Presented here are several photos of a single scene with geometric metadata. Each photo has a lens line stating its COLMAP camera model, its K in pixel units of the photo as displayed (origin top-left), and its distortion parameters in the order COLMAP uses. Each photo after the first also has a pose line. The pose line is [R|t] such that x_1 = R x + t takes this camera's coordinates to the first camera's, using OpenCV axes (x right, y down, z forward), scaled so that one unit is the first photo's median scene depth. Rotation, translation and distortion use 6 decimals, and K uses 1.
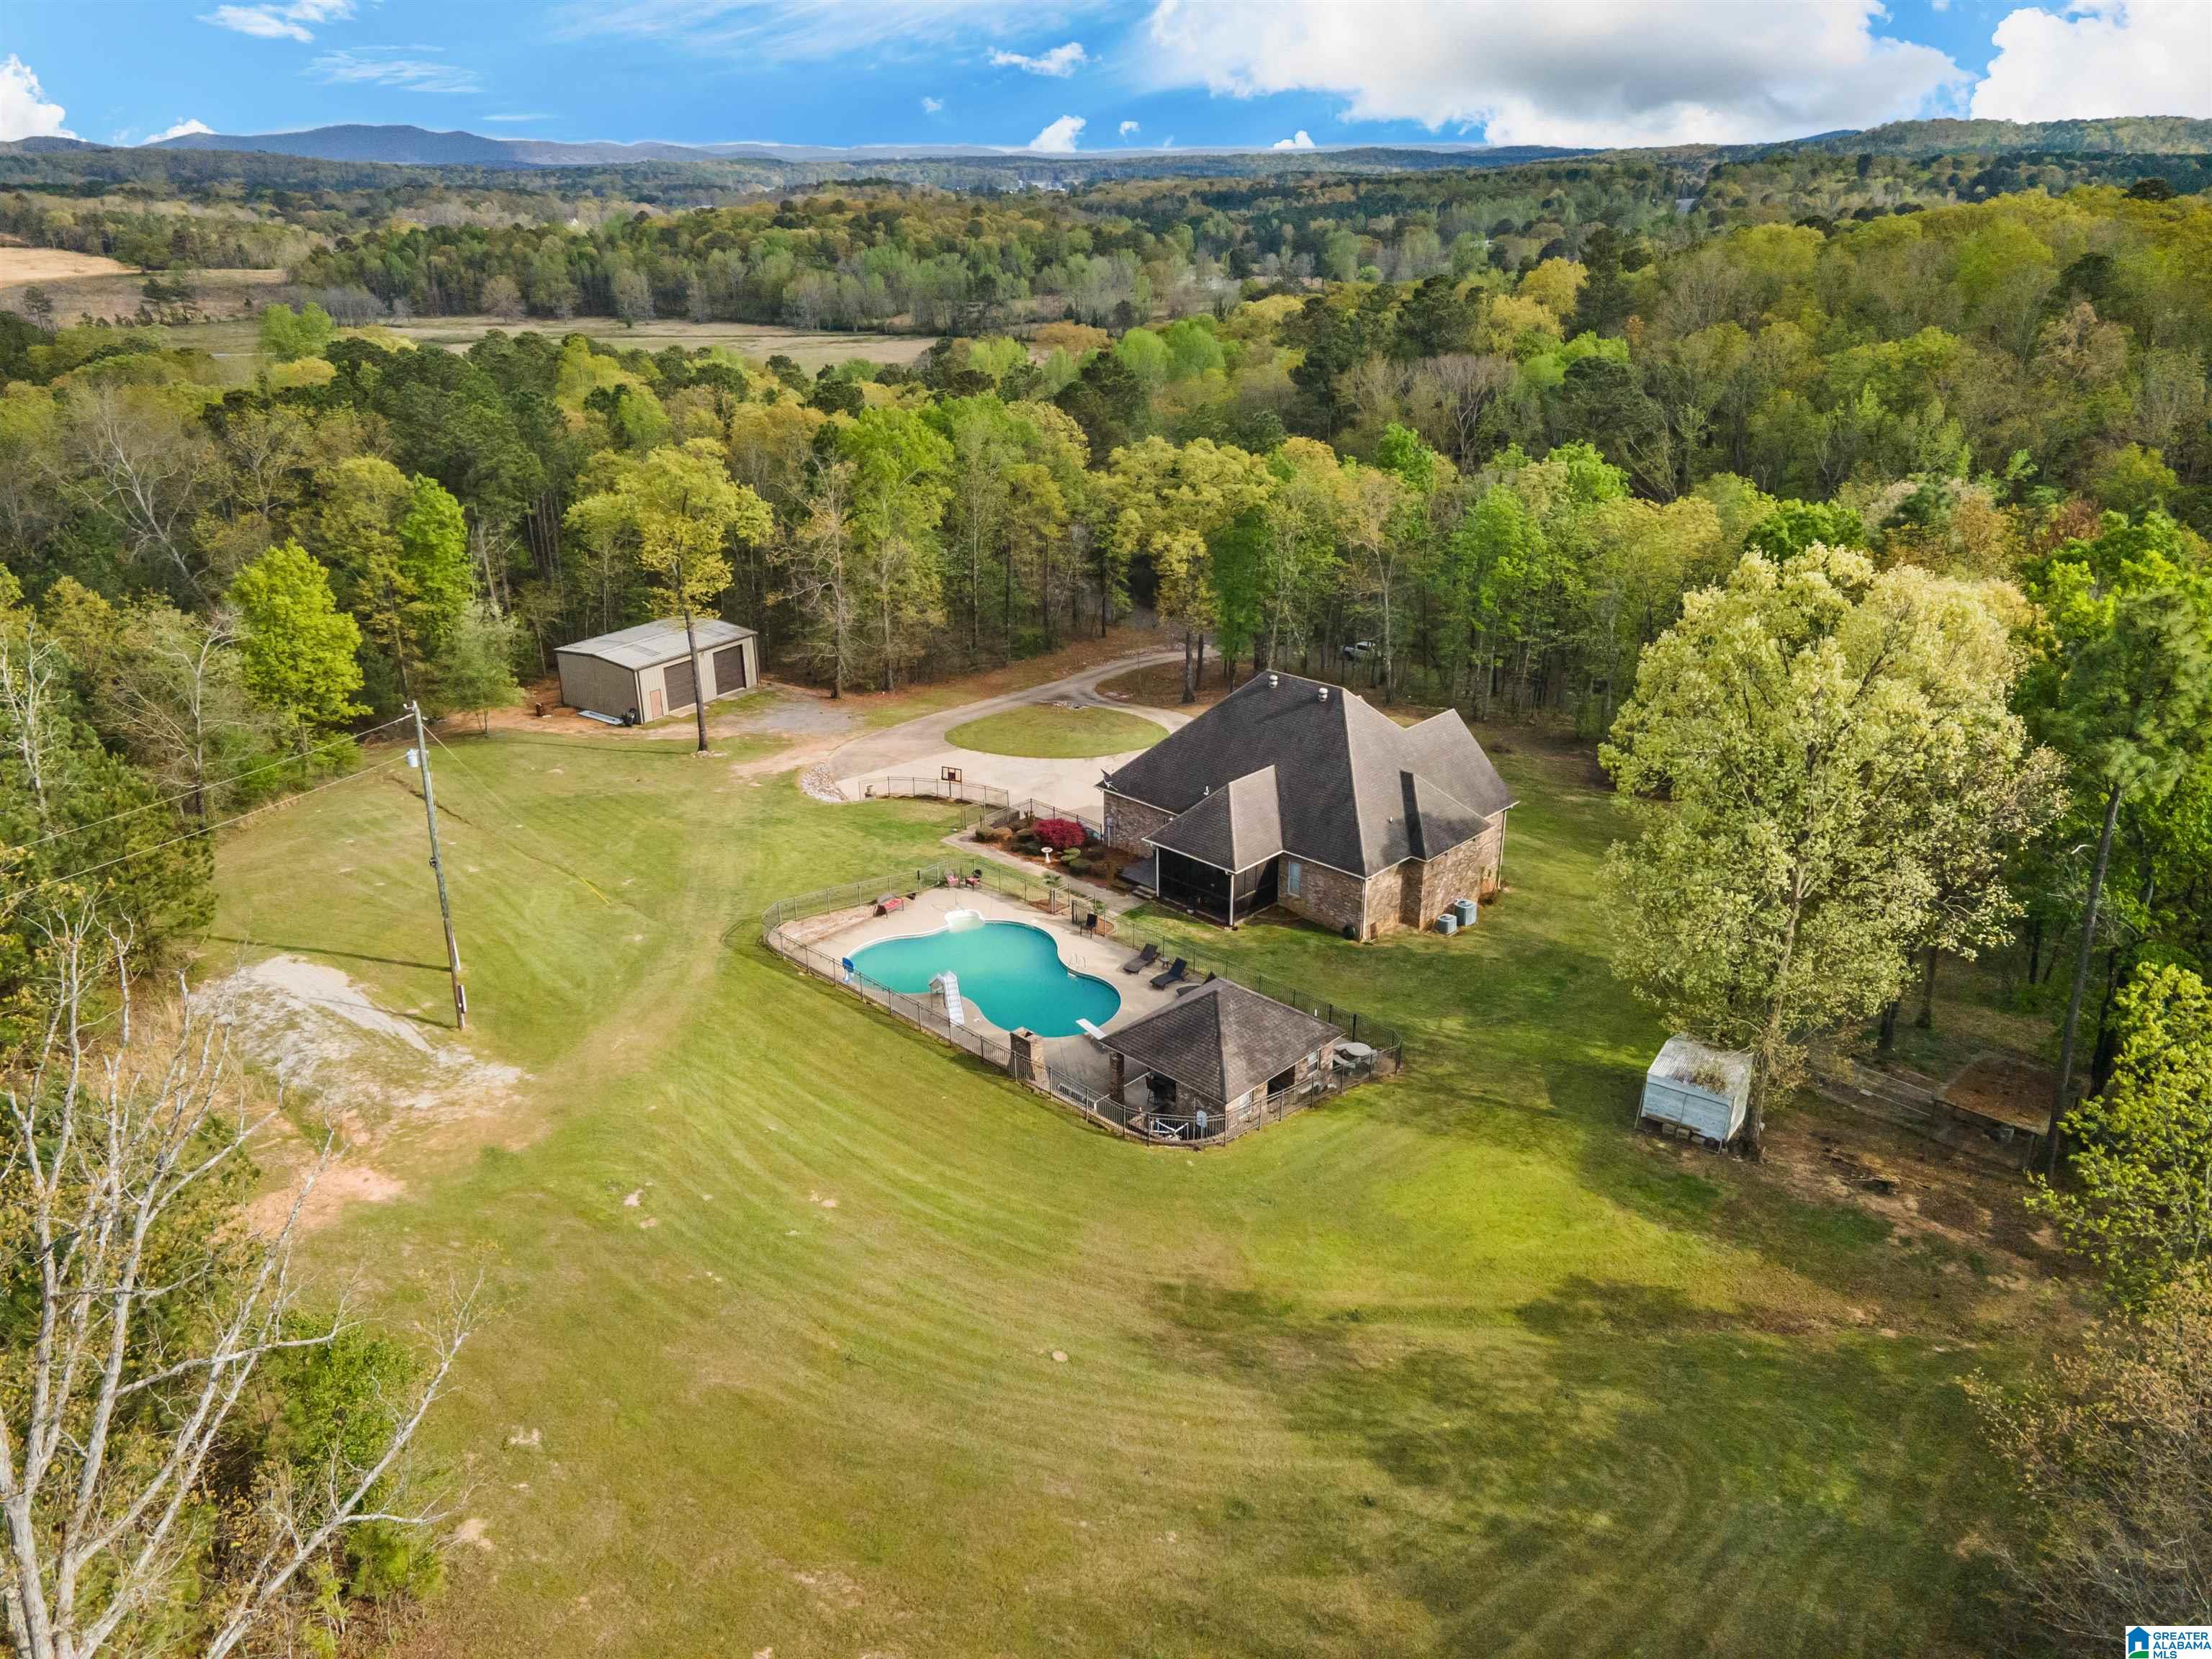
lens RADIAL K [[1588.8, 0, 1106.0], [0, 1588.8, 829.5], [0, 0, 1]] dist [0.033422, 0.001872]
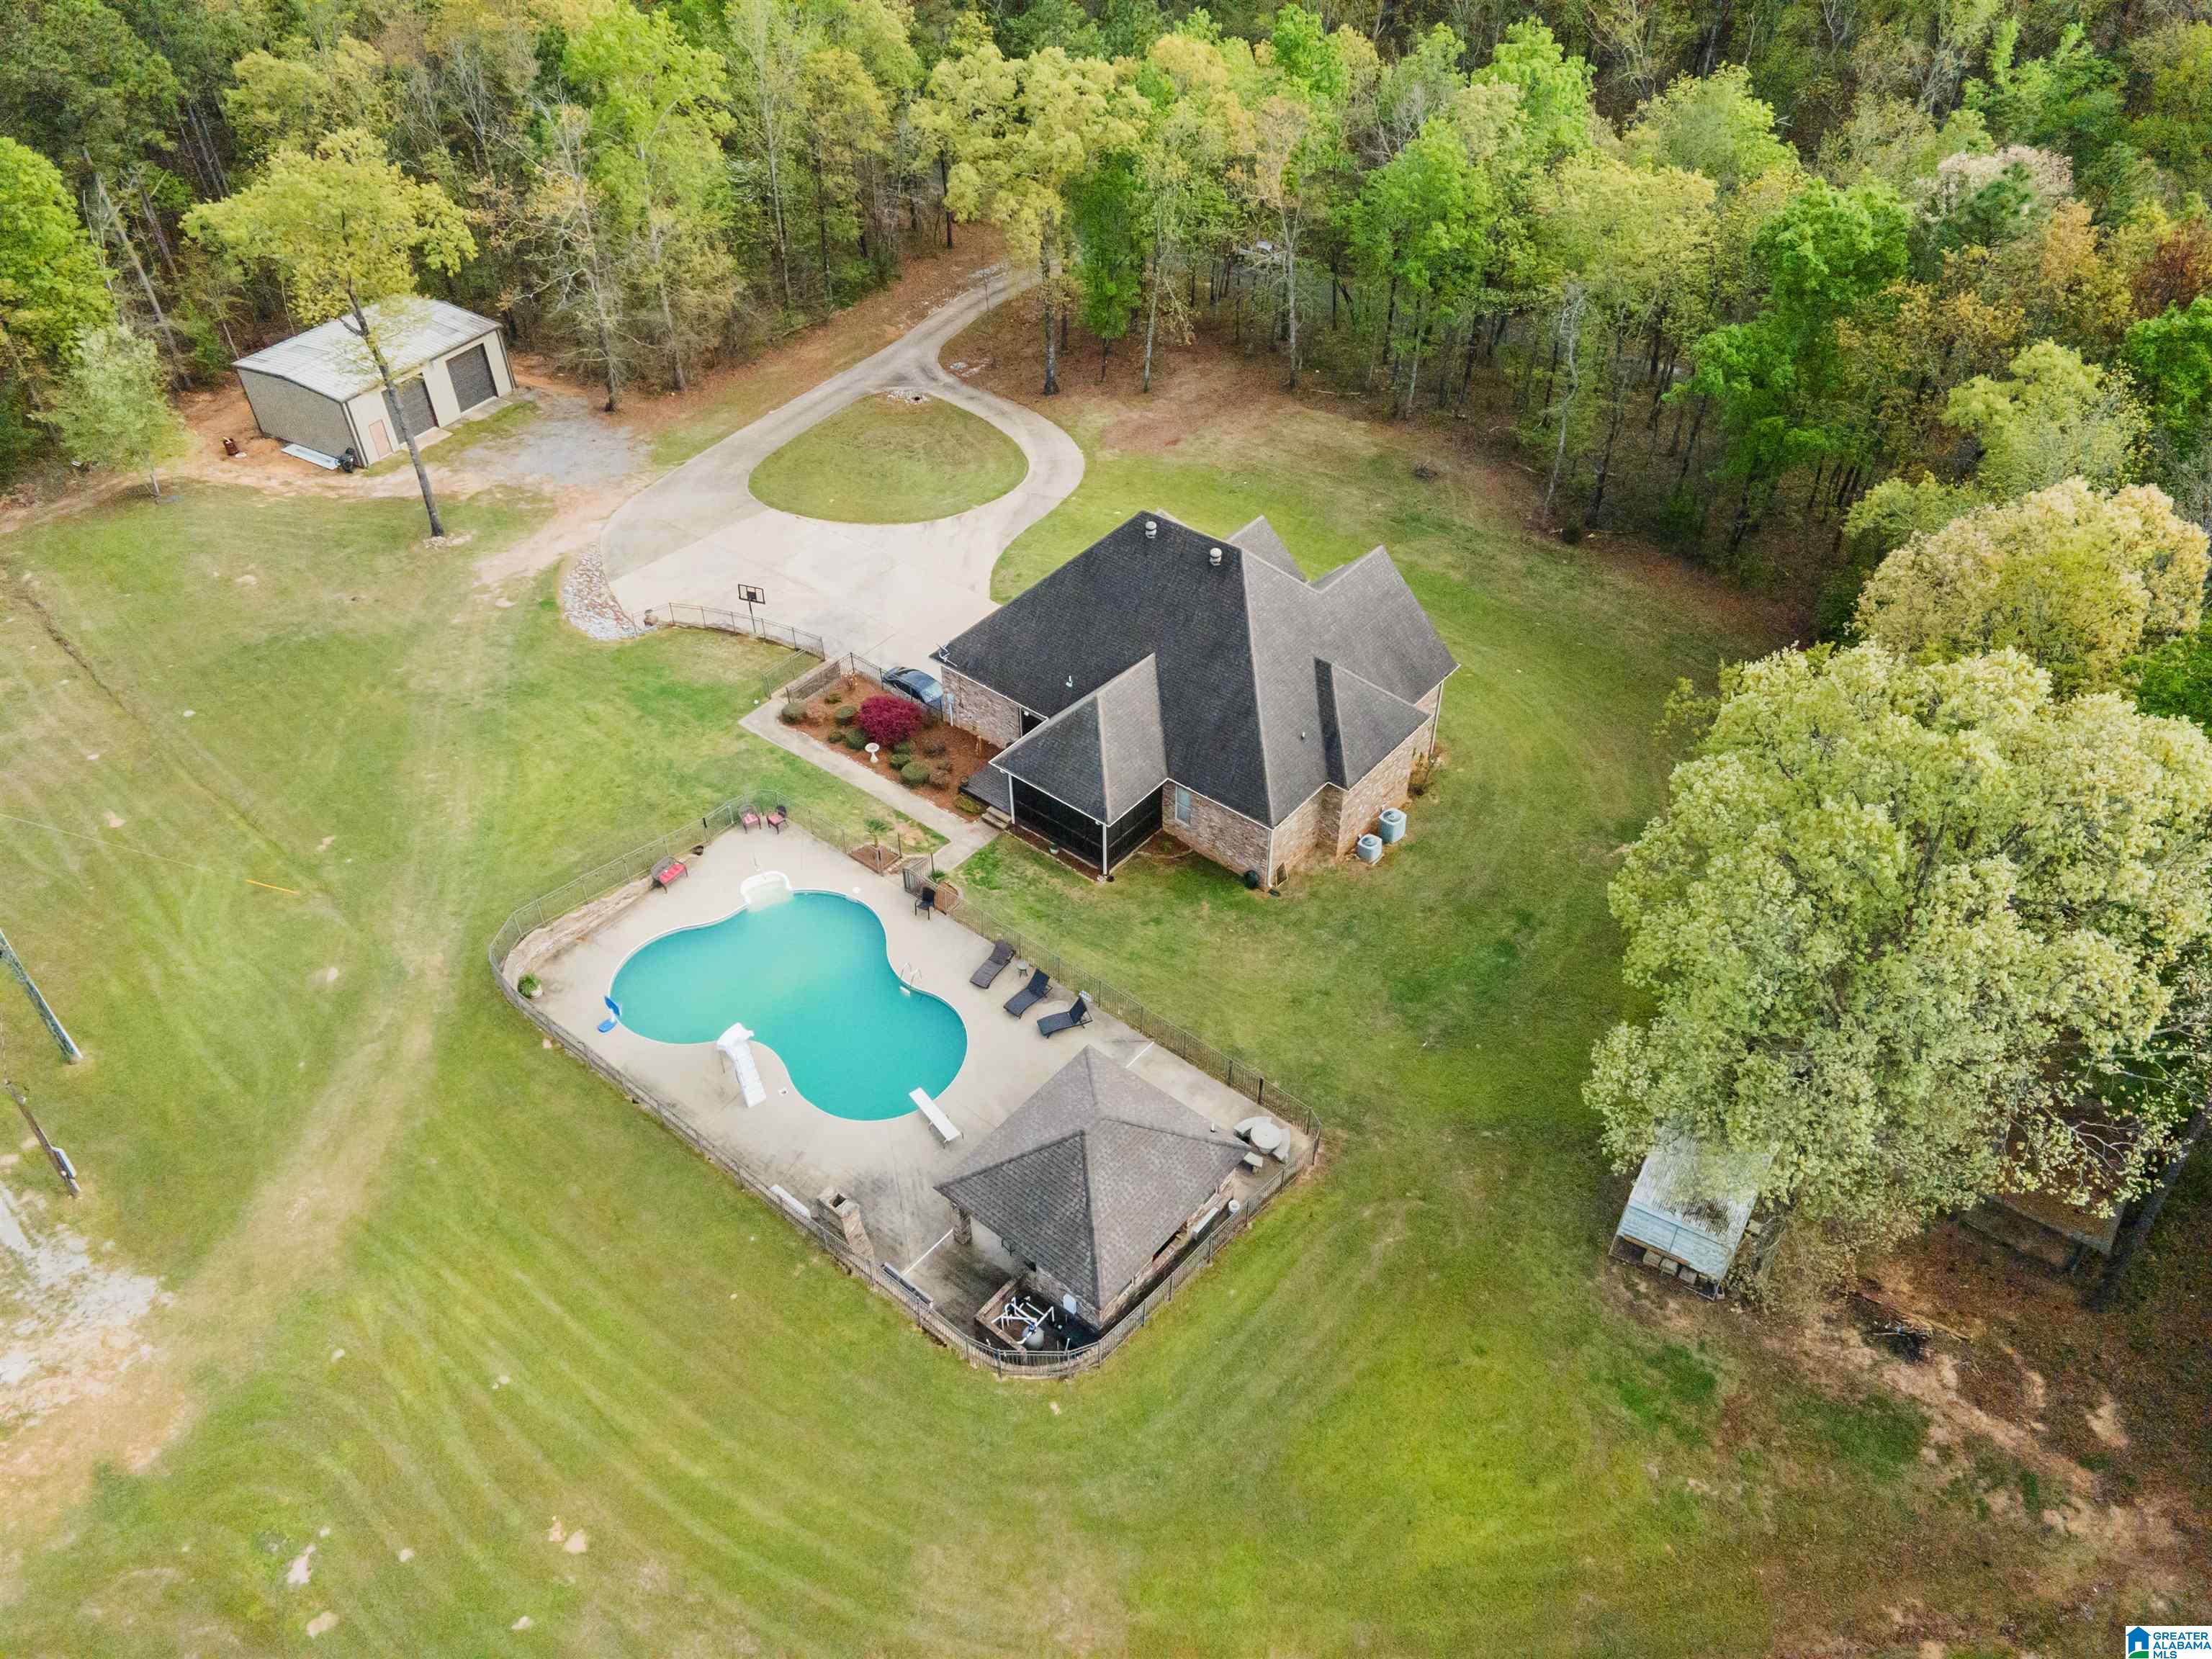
lens RADIAL K [[1575.1, 0, 1106.0], [0, 1575.1, 829.5], [0, 0, 1]] dist [0.041561, -0.001738]
pose [[0.996814, -0.055468, 0.057311, 0.027275], [0.034263, 0.946691, 0.320317, -0.168751], [-0.072023, -0.317333, 0.945575, 0.200791]]
